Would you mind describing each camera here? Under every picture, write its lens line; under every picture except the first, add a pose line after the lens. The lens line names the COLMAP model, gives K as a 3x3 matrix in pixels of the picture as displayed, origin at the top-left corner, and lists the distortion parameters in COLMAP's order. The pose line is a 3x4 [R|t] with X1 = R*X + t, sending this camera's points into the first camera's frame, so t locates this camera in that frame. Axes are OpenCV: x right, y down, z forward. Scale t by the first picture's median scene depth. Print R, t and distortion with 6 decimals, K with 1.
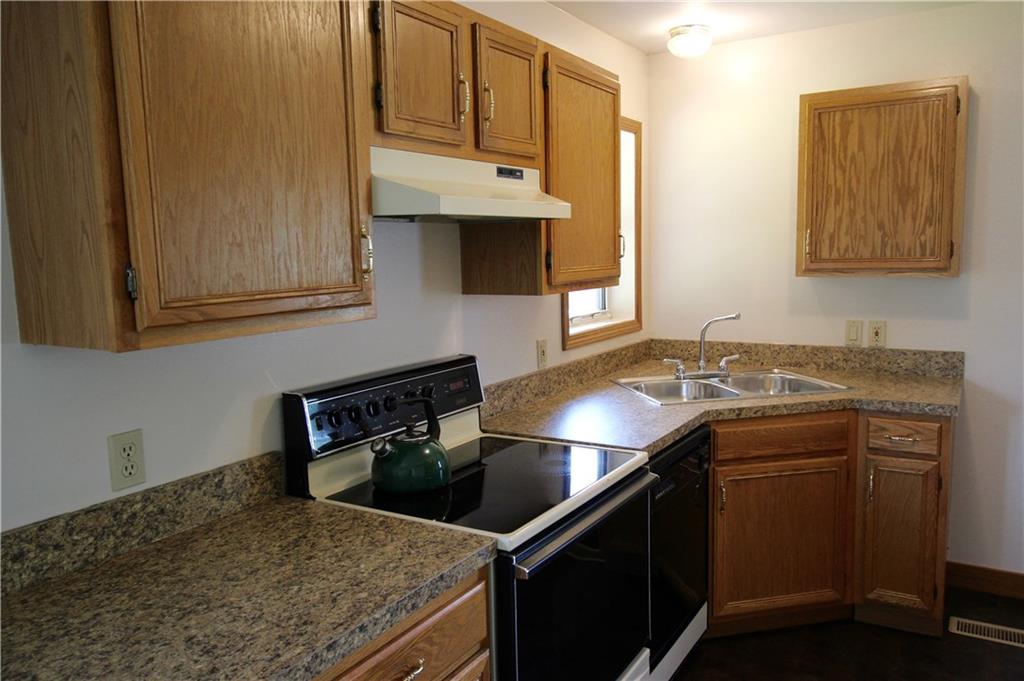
lens RADIAL K [[777.8, 0, 516.2], [0, 777.8, 340.8], [0, 0, 1]] dist [0.008992, -0.005632]
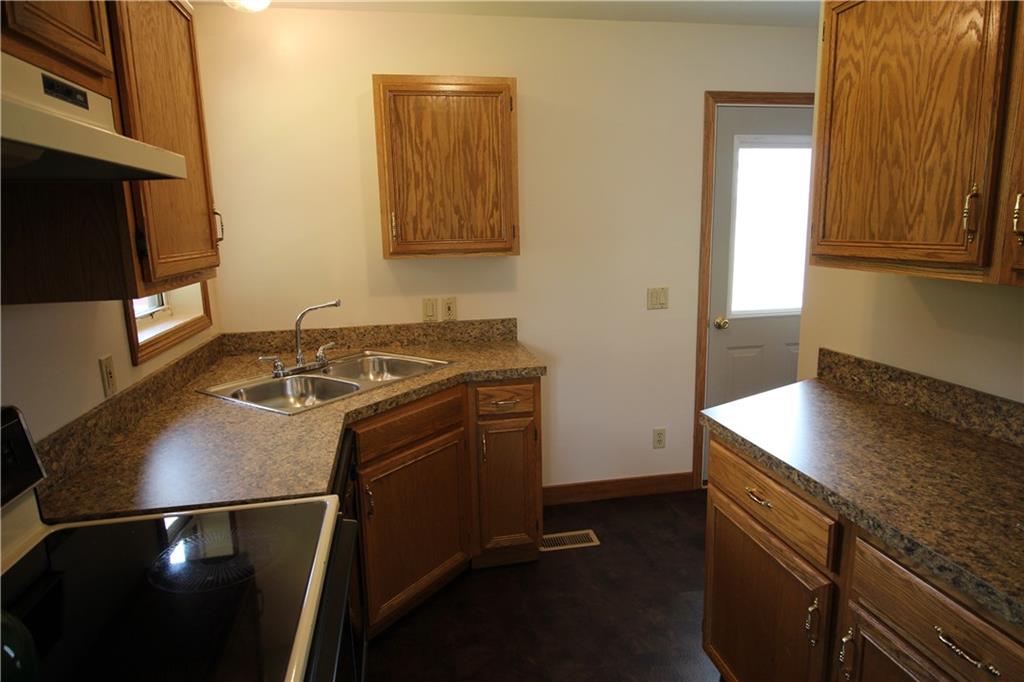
lens RADIAL K [[611.6, 0, 511.6], [0, 611.6, 342.4], [0, 0, 1]] dist [0.004940, -0.004858]
pose [[0.742164, -0.121315, 0.659147, -0.064031], [0.087354, 0.992601, 0.084330, -0.032019], [-0.664501, -0.005008, 0.747271, 0.337863]]
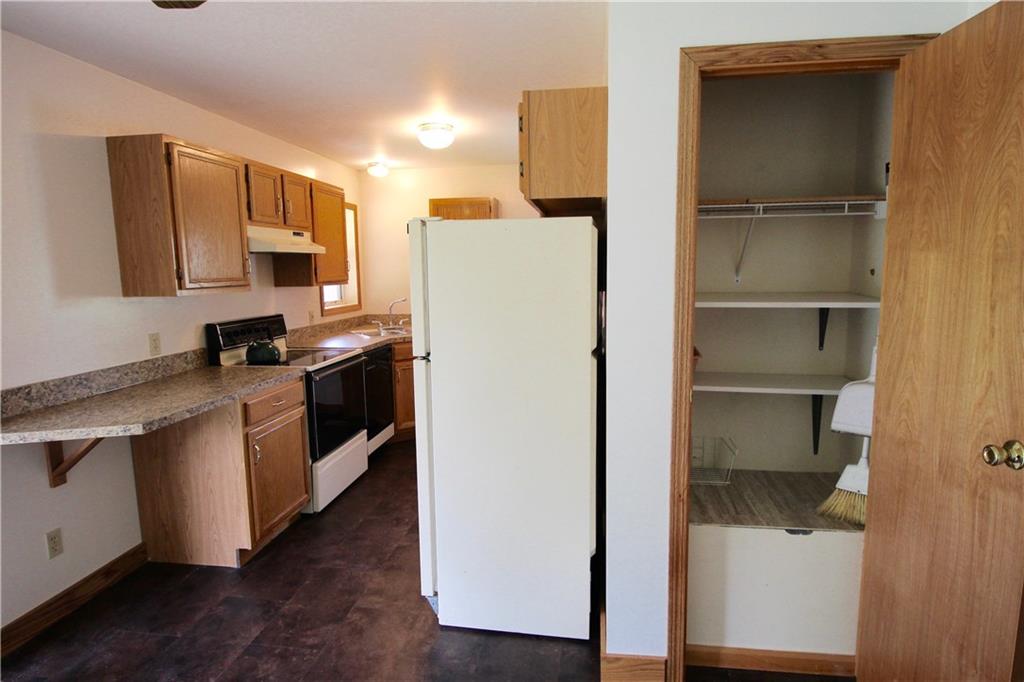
lens RADIAL K [[589.3, 0, 509.0], [0, 589.3, 343.9], [0, 0, 1]] dist [0.004542, -0.000816]
pose [[0.925078, -0.042974, 0.377337, -0.081650], [0.042805, 0.999044, 0.008838, 0.101740], [-0.377356, 0.007976, 0.926034, -0.703810]]
